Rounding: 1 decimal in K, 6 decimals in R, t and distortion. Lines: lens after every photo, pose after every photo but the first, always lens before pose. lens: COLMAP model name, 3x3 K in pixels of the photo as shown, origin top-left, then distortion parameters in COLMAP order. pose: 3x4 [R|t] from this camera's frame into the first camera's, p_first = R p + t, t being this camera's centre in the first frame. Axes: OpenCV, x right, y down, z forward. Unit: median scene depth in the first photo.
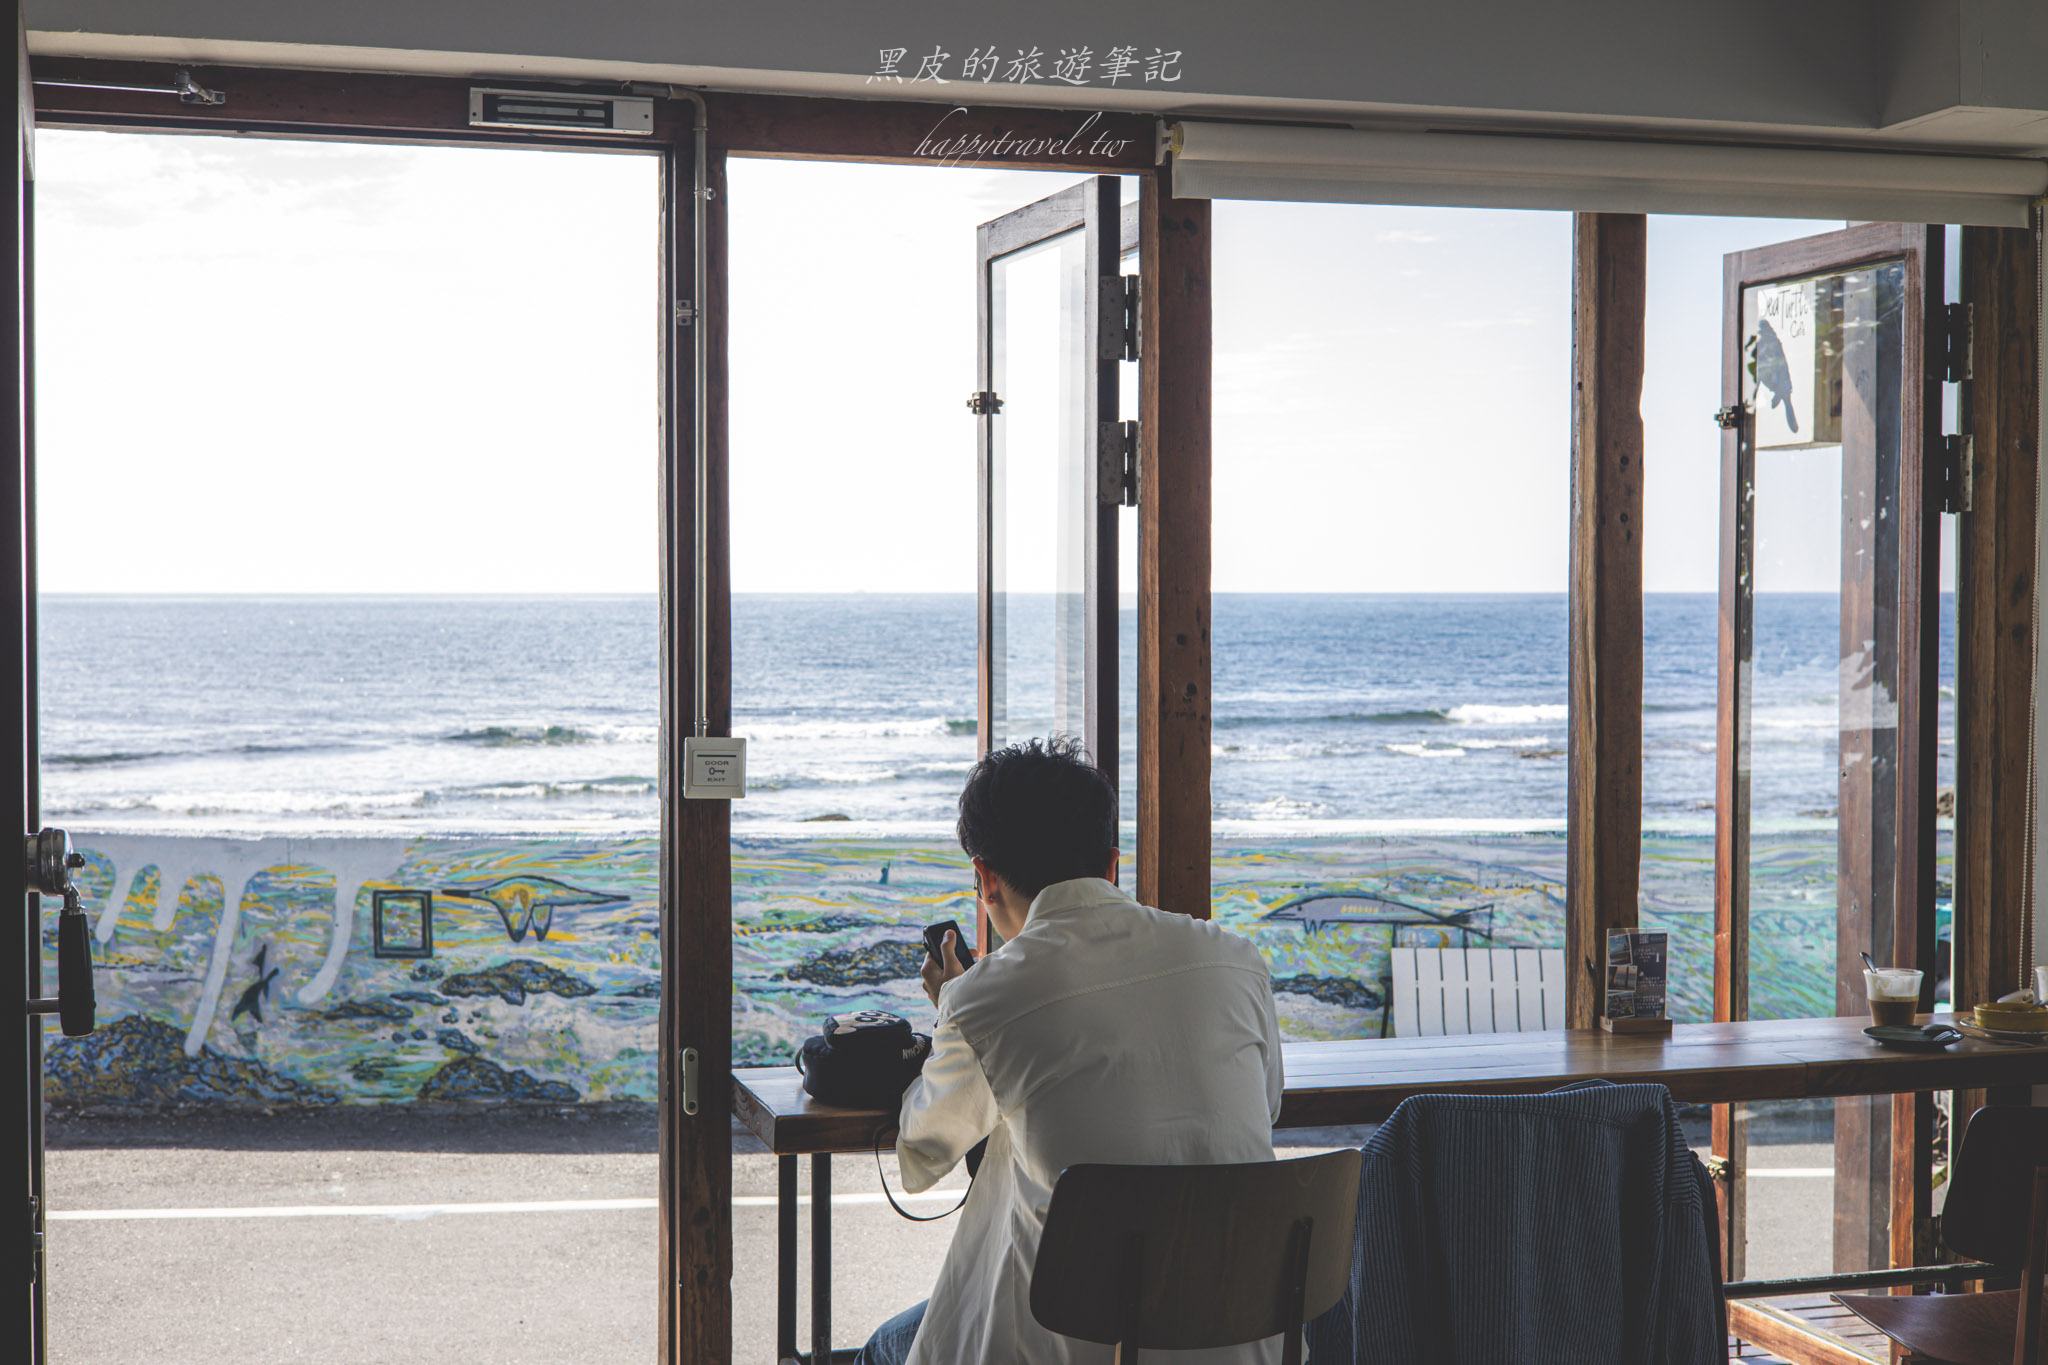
lens RADIAL K [[2955.6, 0, 1024.4], [0, 2955.6, 682.2], [0, 0, 1]] dist [0.006069, 0.000000]
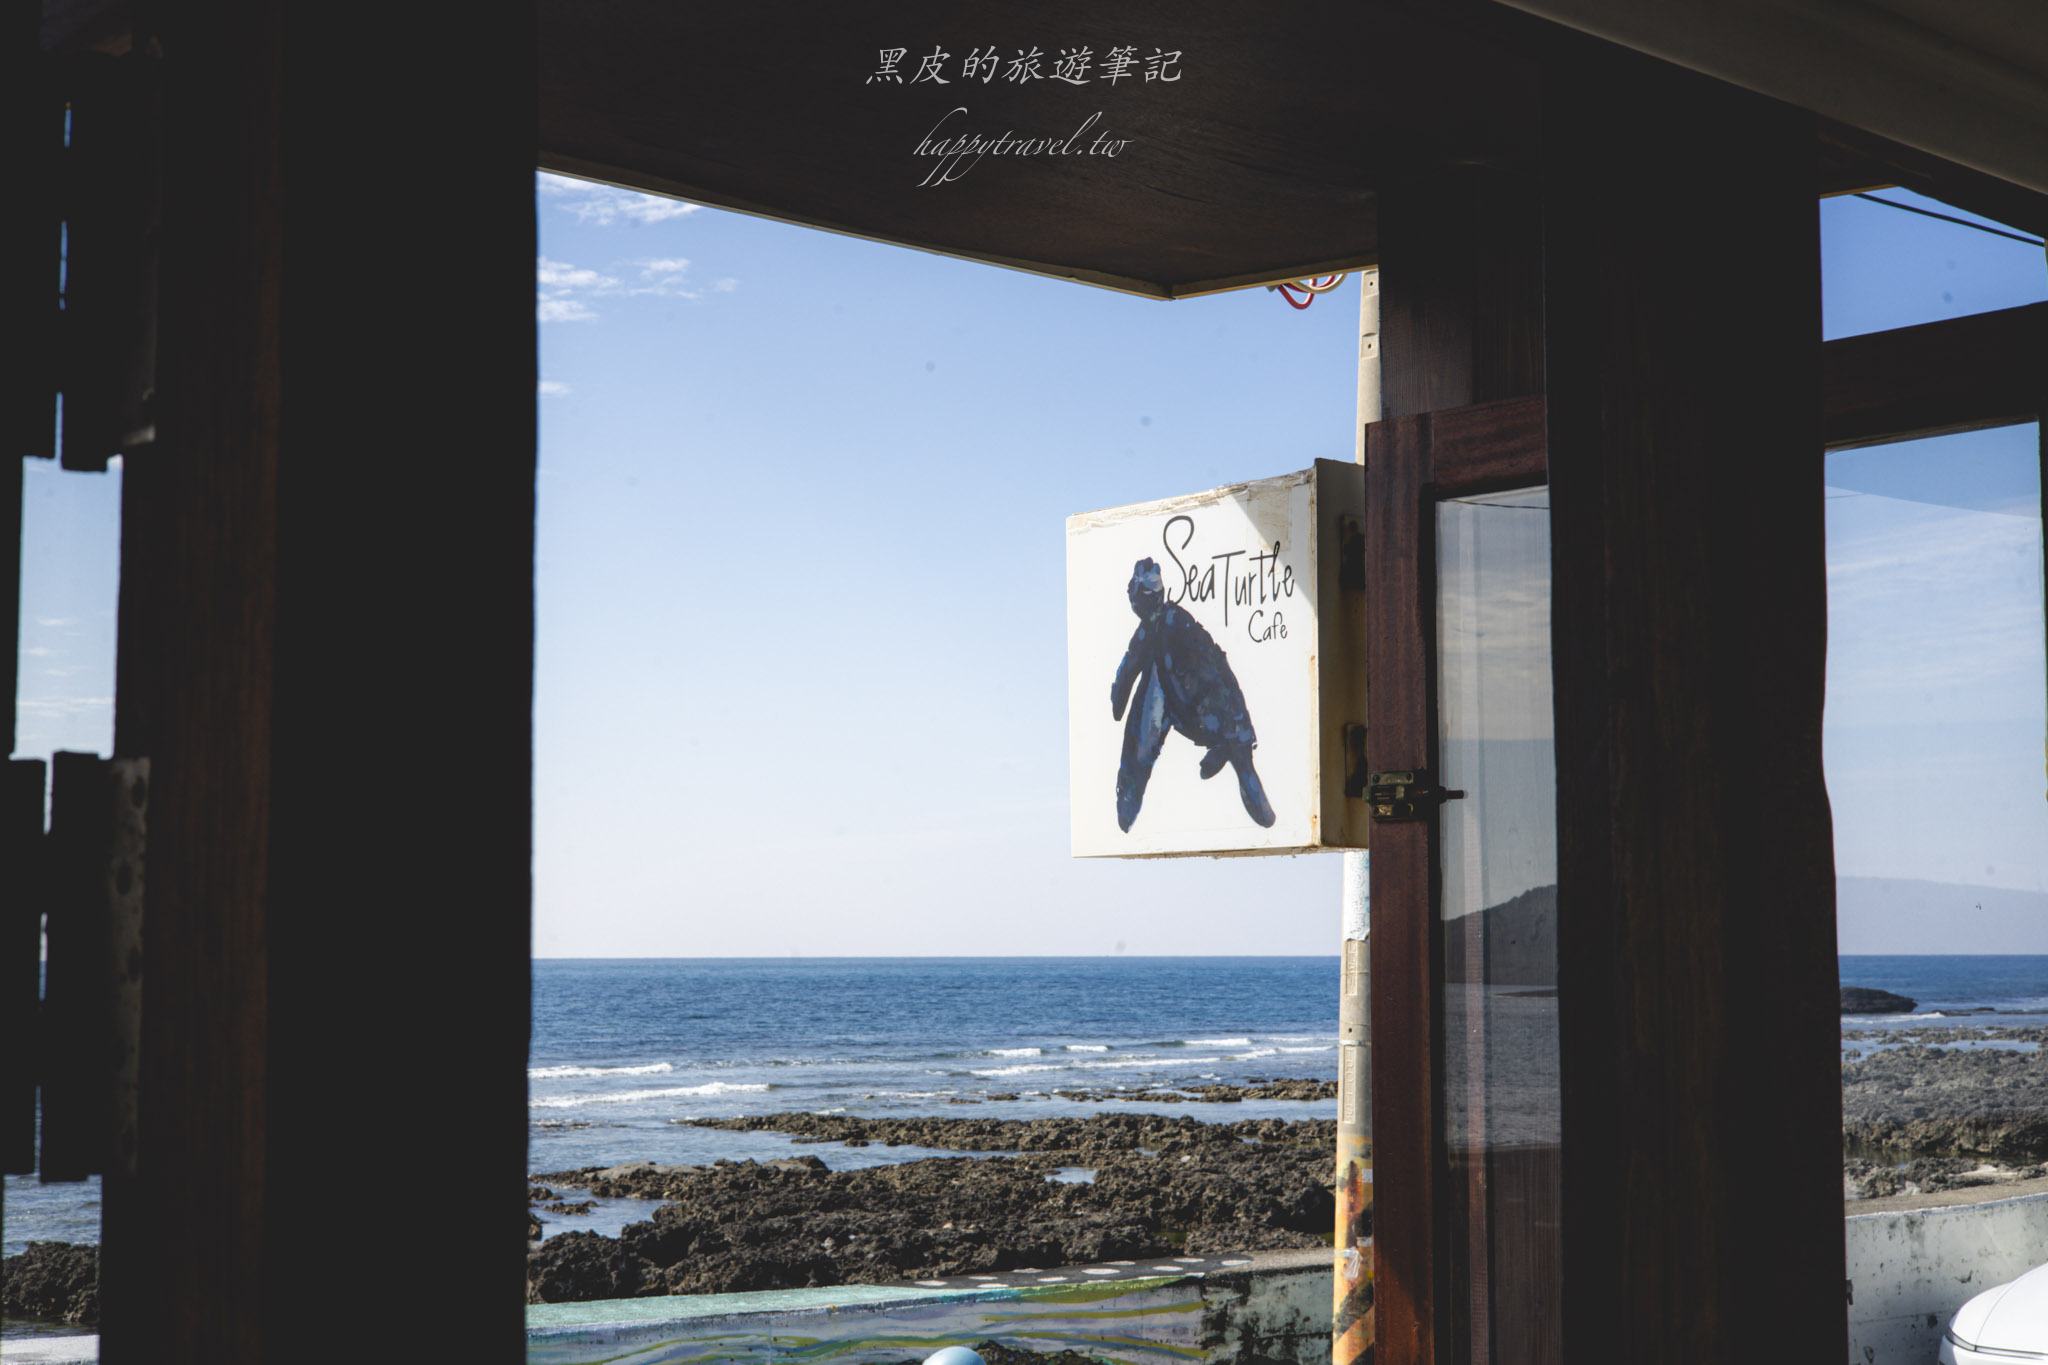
lens RADIAL K [[2955.6, 0, 1026.1], [0, 2955.6, 684.4], [0, 0, 1]] dist [0.006069, 0.000000]
pose [[0.905593, 0.033497, 0.422824, 0.006244], [0.020419, 0.992278, -0.122343, -0.046943], [-0.423657, 0.119427, 0.897915, 0.553927]]
